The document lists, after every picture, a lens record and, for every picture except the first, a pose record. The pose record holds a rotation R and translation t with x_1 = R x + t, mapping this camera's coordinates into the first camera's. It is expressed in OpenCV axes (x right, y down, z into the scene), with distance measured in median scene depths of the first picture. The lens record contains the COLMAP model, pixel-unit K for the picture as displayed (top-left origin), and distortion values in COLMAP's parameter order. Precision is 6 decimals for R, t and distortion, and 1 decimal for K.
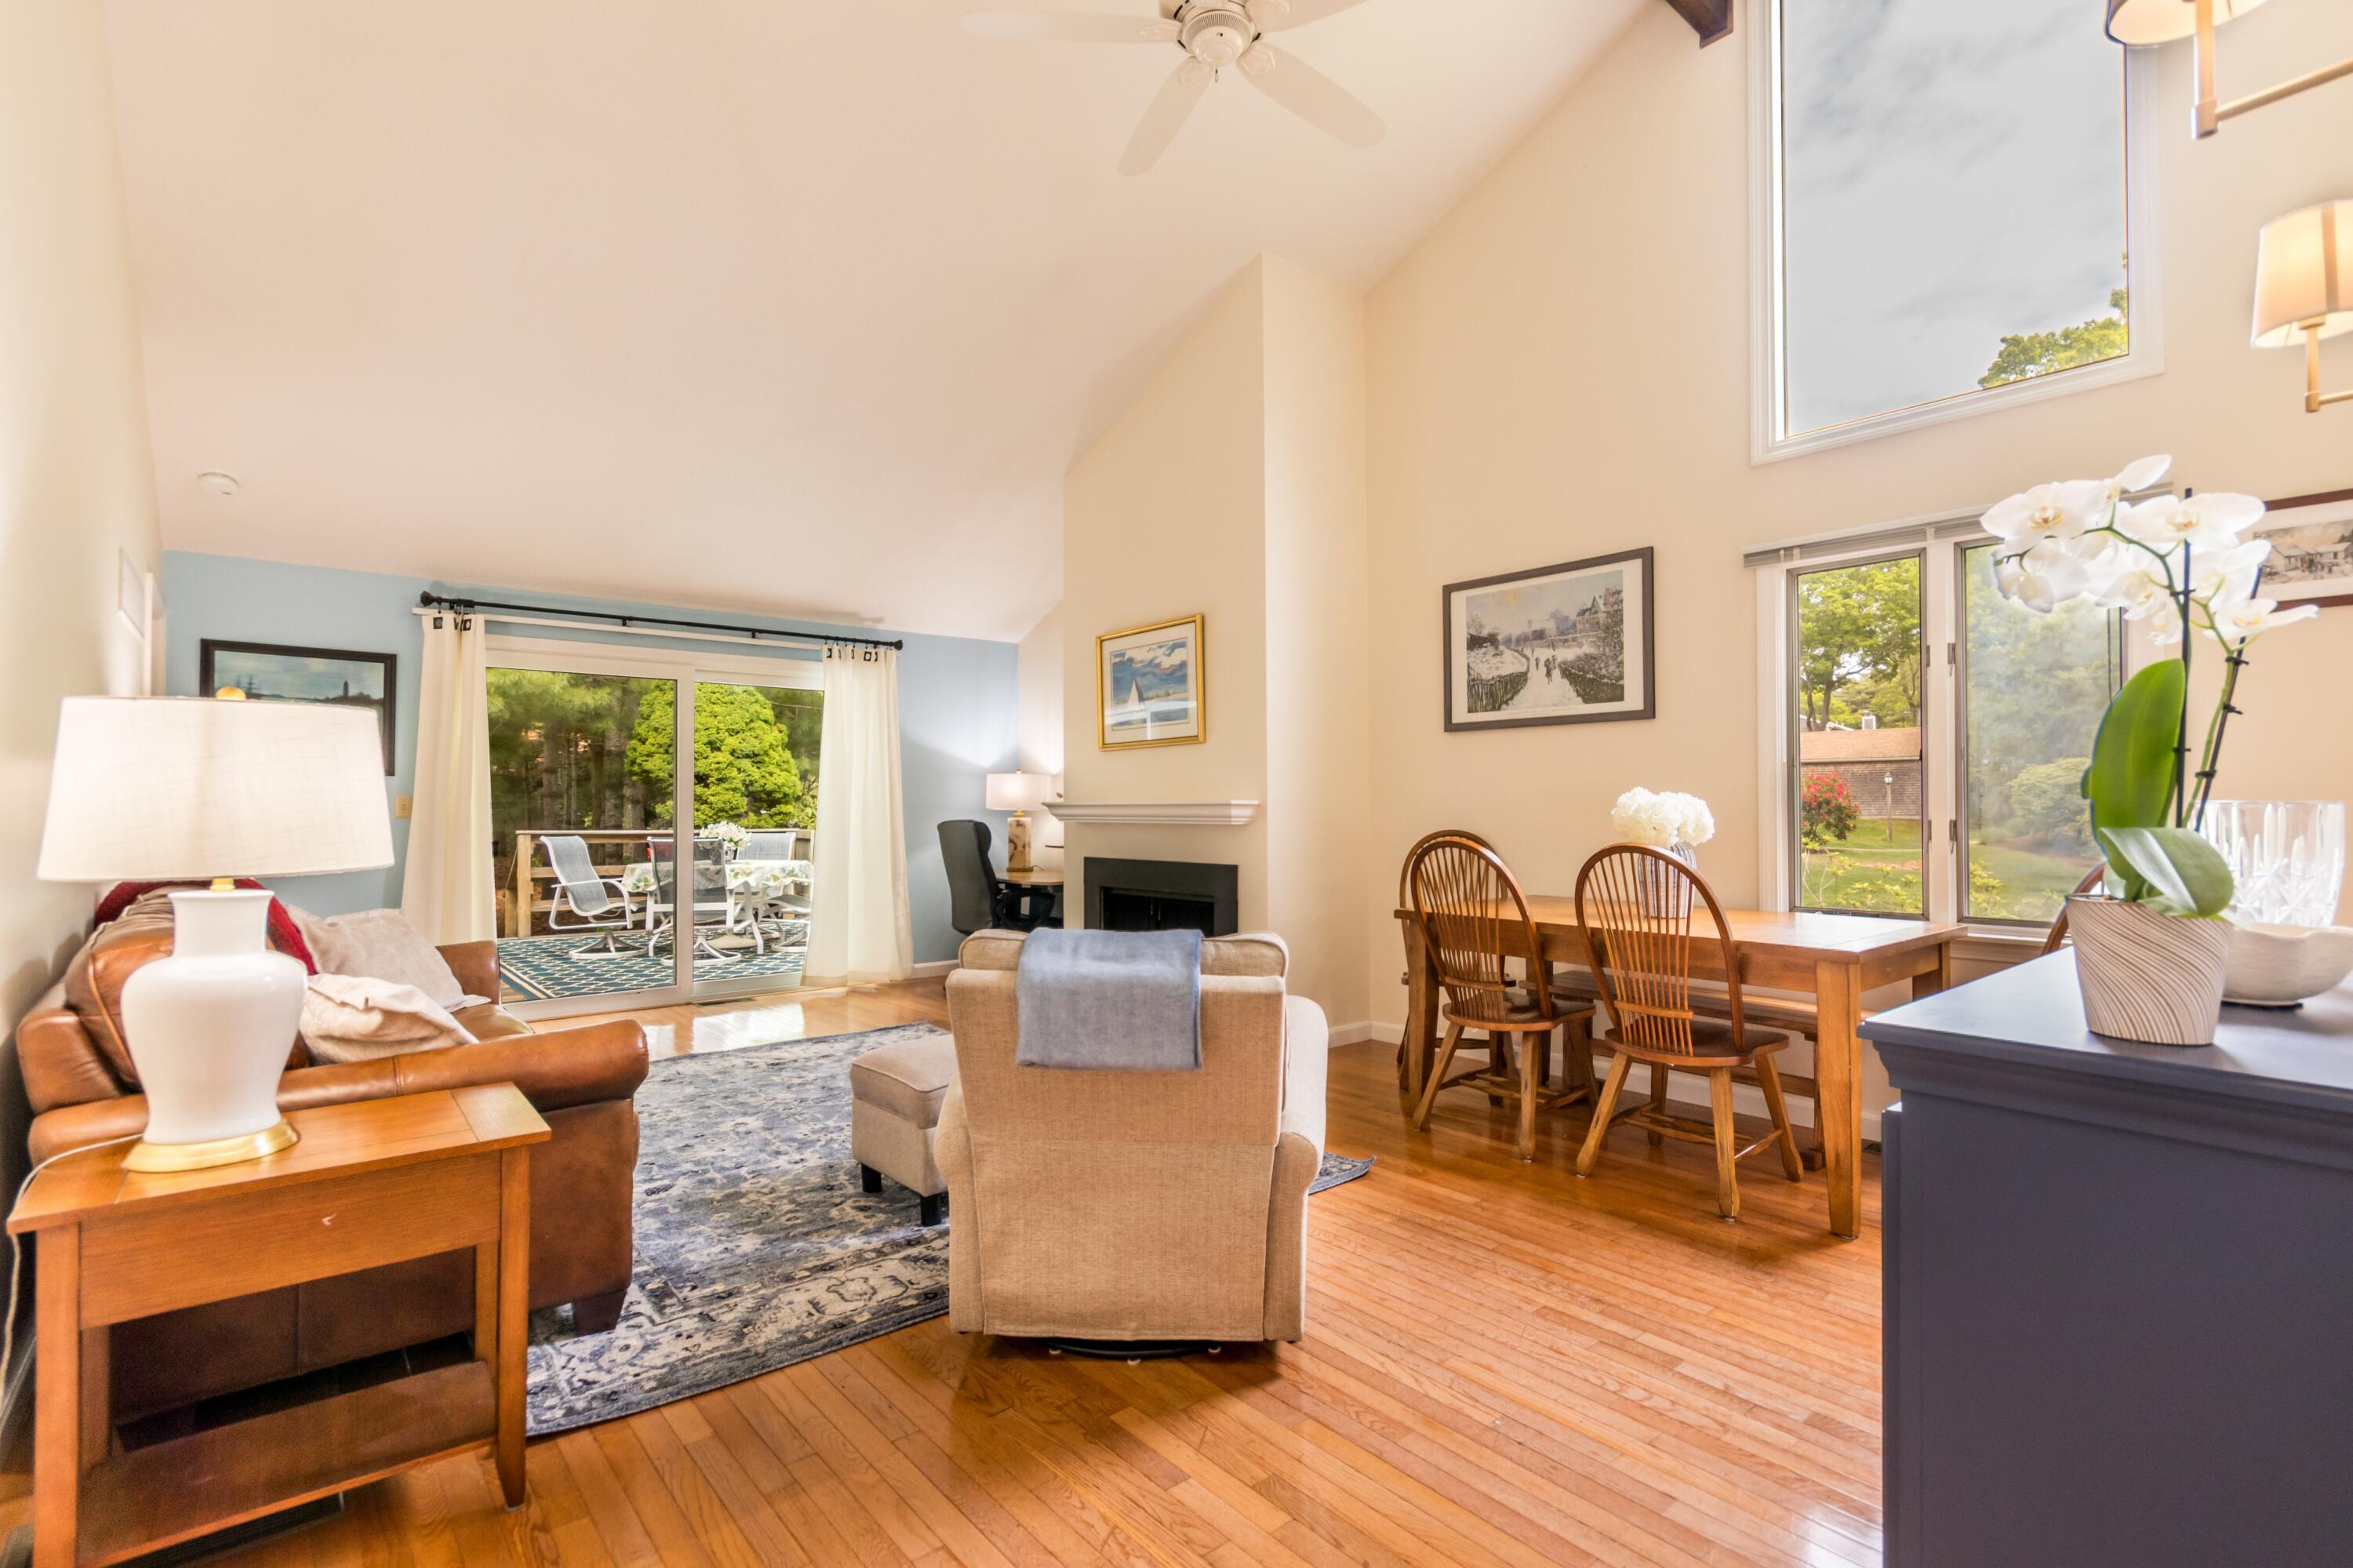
lens RADIAL K [[1104.5, 0, 1164.1], [0, 1104.5, 795.7], [0, 0, 1]] dist [-0.001807, 0.001579]
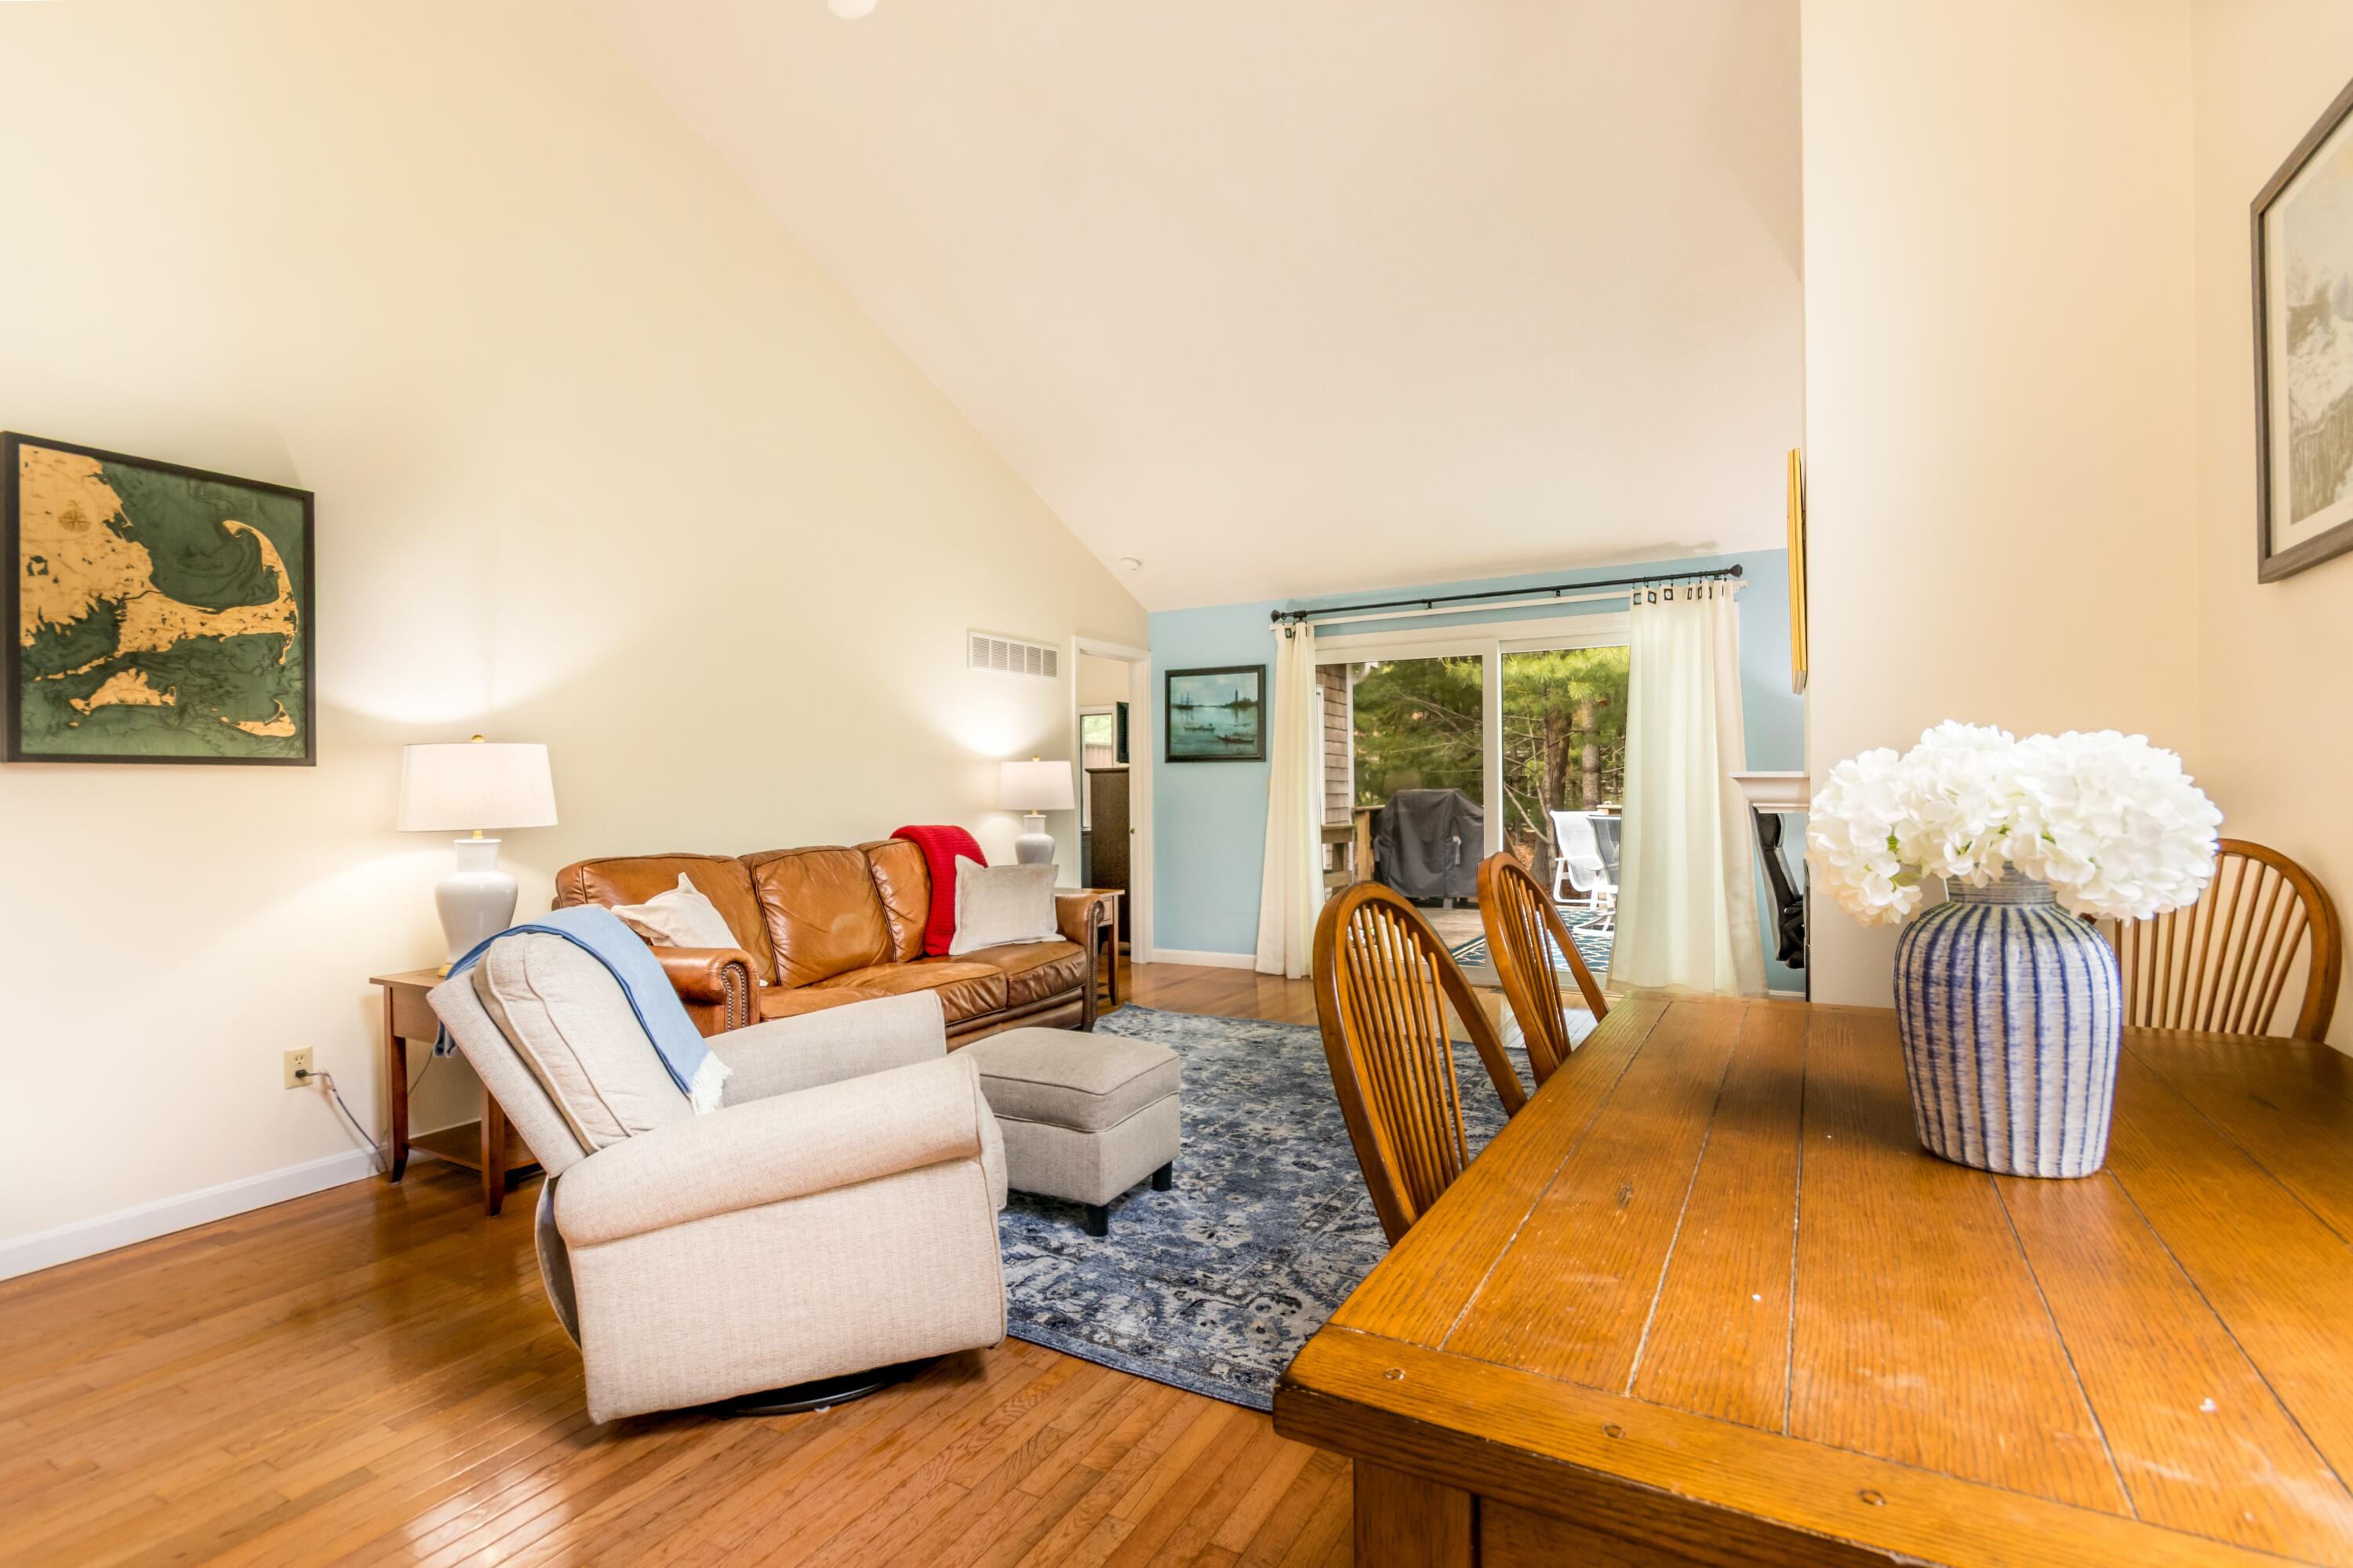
lens RADIAL K [[1104.5, 0, 1171.5], [0, 1104.5, 786.2], [0, 0, 1]] dist [-0.001807, 0.001579]
pose [[0.364050, -0.006744, -0.931355, 0.409445], [0.020889, 0.999781, 0.000926, 0.006124], [0.931145, -0.019792, 0.364112, 0.429311]]
